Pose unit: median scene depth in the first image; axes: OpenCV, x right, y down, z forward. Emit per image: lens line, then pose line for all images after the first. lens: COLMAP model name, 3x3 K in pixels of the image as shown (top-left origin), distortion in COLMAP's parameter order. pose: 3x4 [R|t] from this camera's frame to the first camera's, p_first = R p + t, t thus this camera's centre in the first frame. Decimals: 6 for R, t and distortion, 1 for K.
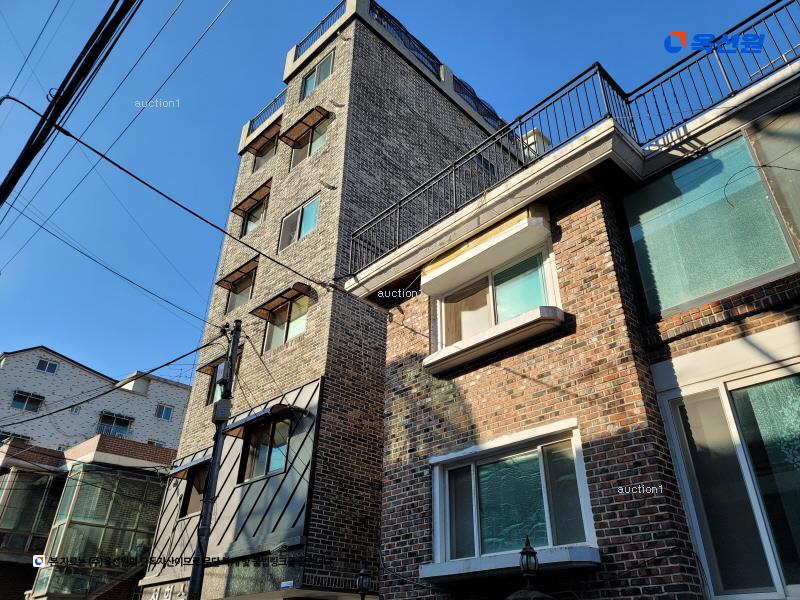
lens RADIAL K [[572.4, 0, 403.6], [0, 572.4, 295.1], [0, 0, 1]] dist [0.102934, -0.088945]
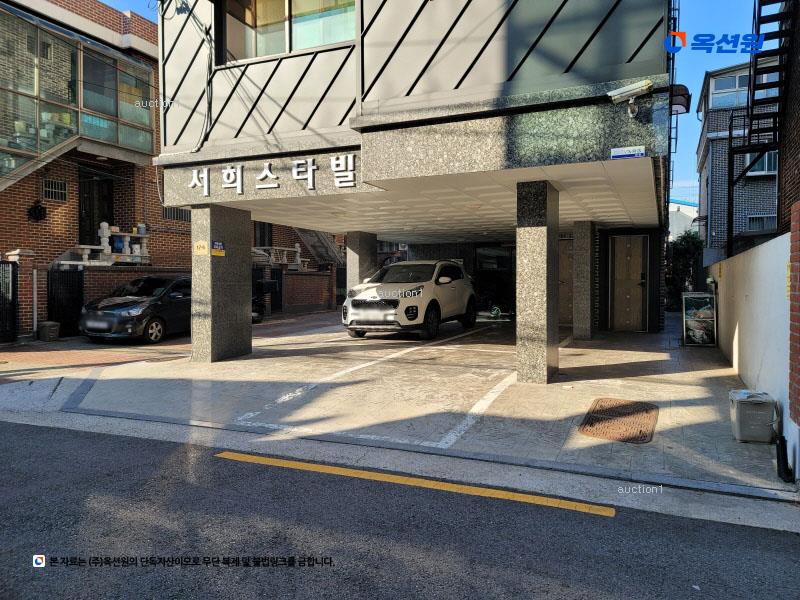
lens RADIAL K [[584.7, 0, 401.2], [0, 584.7, 278.9], [0, 0, 1]] dist [0.042957, -0.001273]
pose [[0.938444, -0.011395, 0.345243, -0.720831], [-0.175193, 0.845674, 0.504126, 0.392704], [-0.297708, -0.533578, 0.791621, 0.599003]]
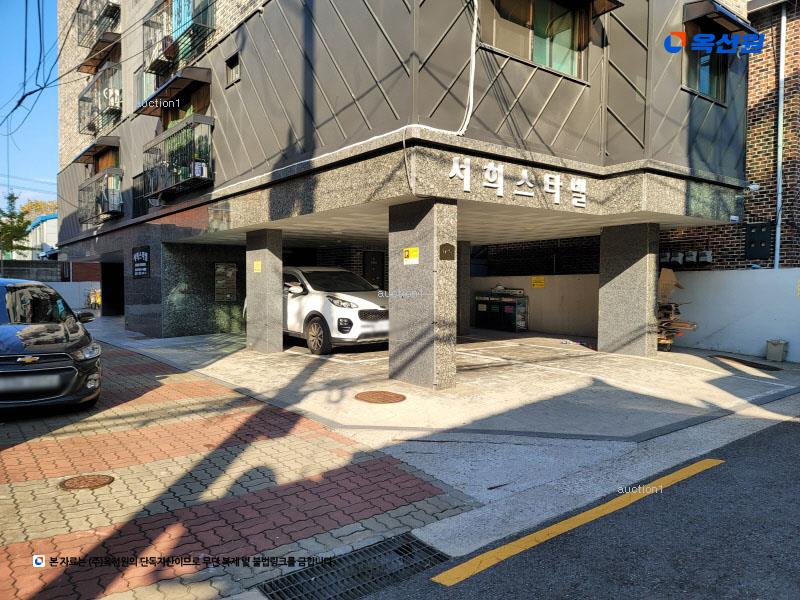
lens RADIAL K [[572.4, 0, 403.6], [0, 572.4, 295.1], [0, 0, 1]] dist [0.102934, -0.088945]
pose [[0.125821, -0.022924, 0.991788, -1.576047], [-0.527603, 0.845079, 0.086466, 0.974164], [-0.840121, -0.534150, 0.094234, 1.538567]]
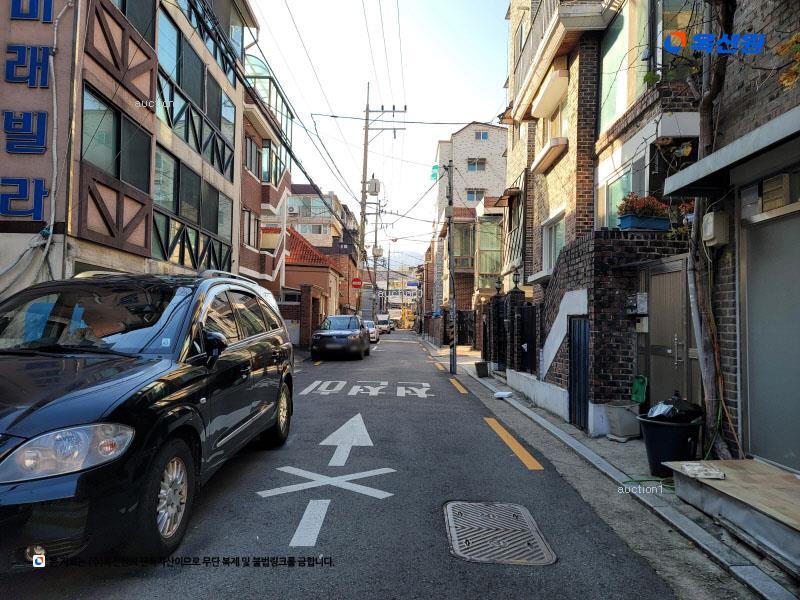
lens RADIAL K [[572.4, 0, 403.6], [0, 572.4, 295.1], [0, 0, 1]] dist [0.102934, -0.088945]
pose [[0.696275, -0.032600, -0.717035, 1.016639], [0.371976, 0.870744, 0.321619, -0.259212], [0.613869, -0.490655, 0.618403, -0.490850]]
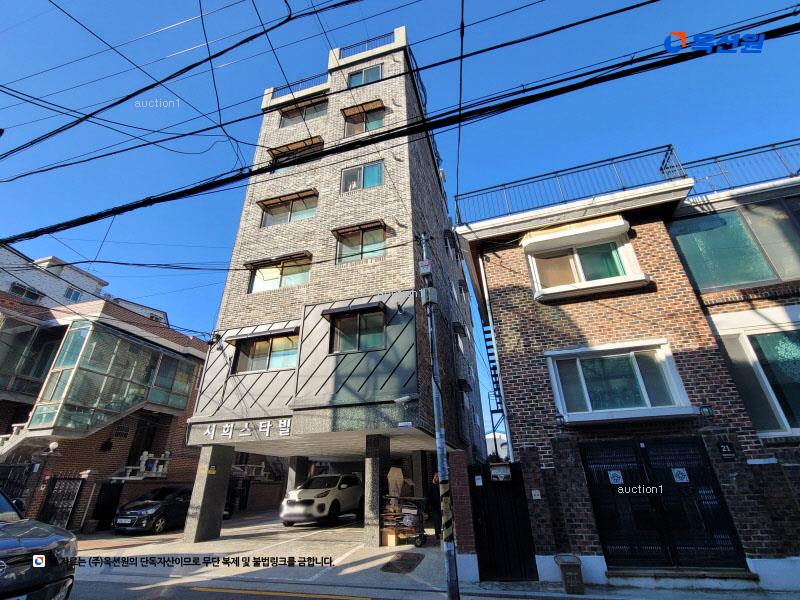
lens RADIAL K [[354.5, 0, 392.5], [0, 354.5, 300.0], [0, 0, 1]] dist [-0.000473, -0.000200]
pose [[0.884170, 0.193288, 0.425303, -0.746150], [-0.228200, 0.973083, 0.032172, 0.206350], [-0.407636, -0.125499, 0.904479, 0.311433]]
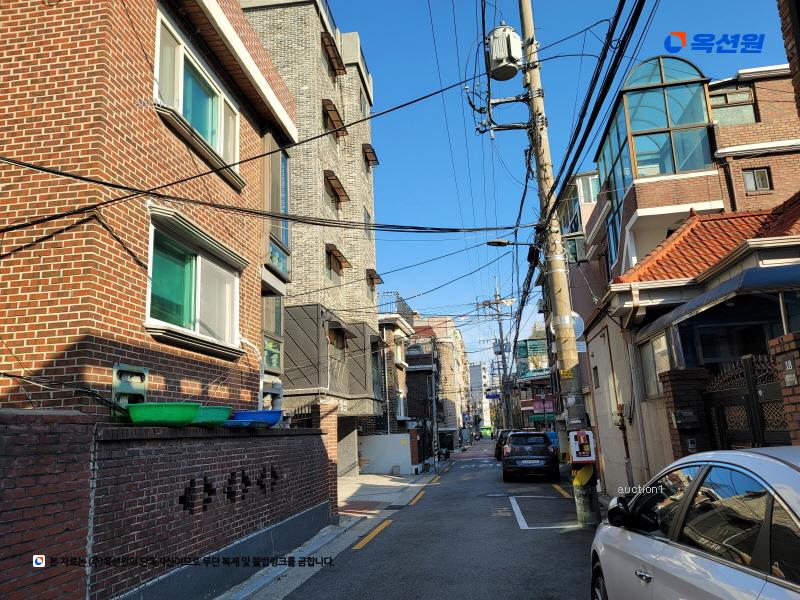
lens RADIAL K [[572.4, 0, 403.6], [0, 572.4, 295.1], [0, 0, 1]] dist [0.102934, -0.088945]
pose [[-0.584017, 0.214305, 0.782942, -2.800134], [-0.397507, 0.765456, -0.506030, 1.572882], [-0.707751, -0.606755, -0.361852, 2.536612]]
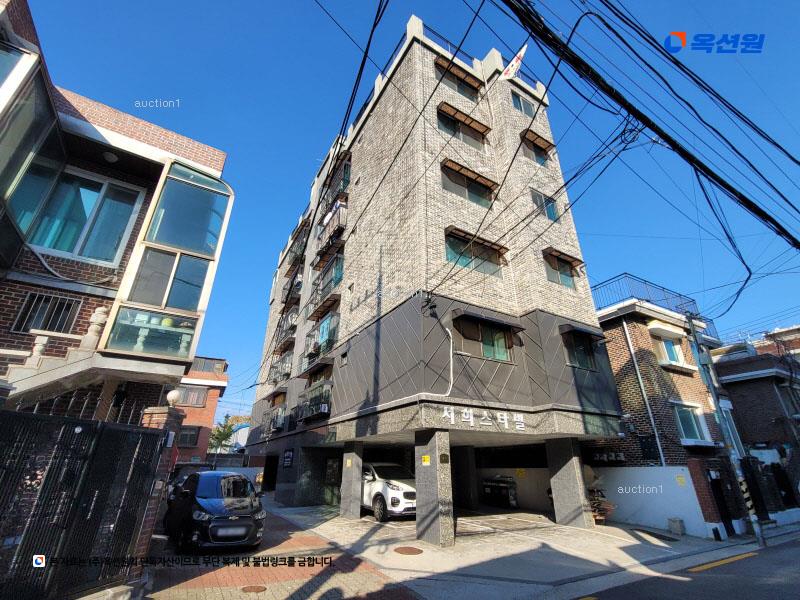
lens RADIAL K [[354.5, 0, 392.5], [0, 354.5, 300.0], [0, 0, 1]] dist [-0.000473, -0.000200]
pose [[0.276793, 0.407684, 0.870161, -1.803930], [-0.516083, 0.826929, -0.223266, 0.886057], [-0.810583, -0.387276, 0.439286, 1.450704]]
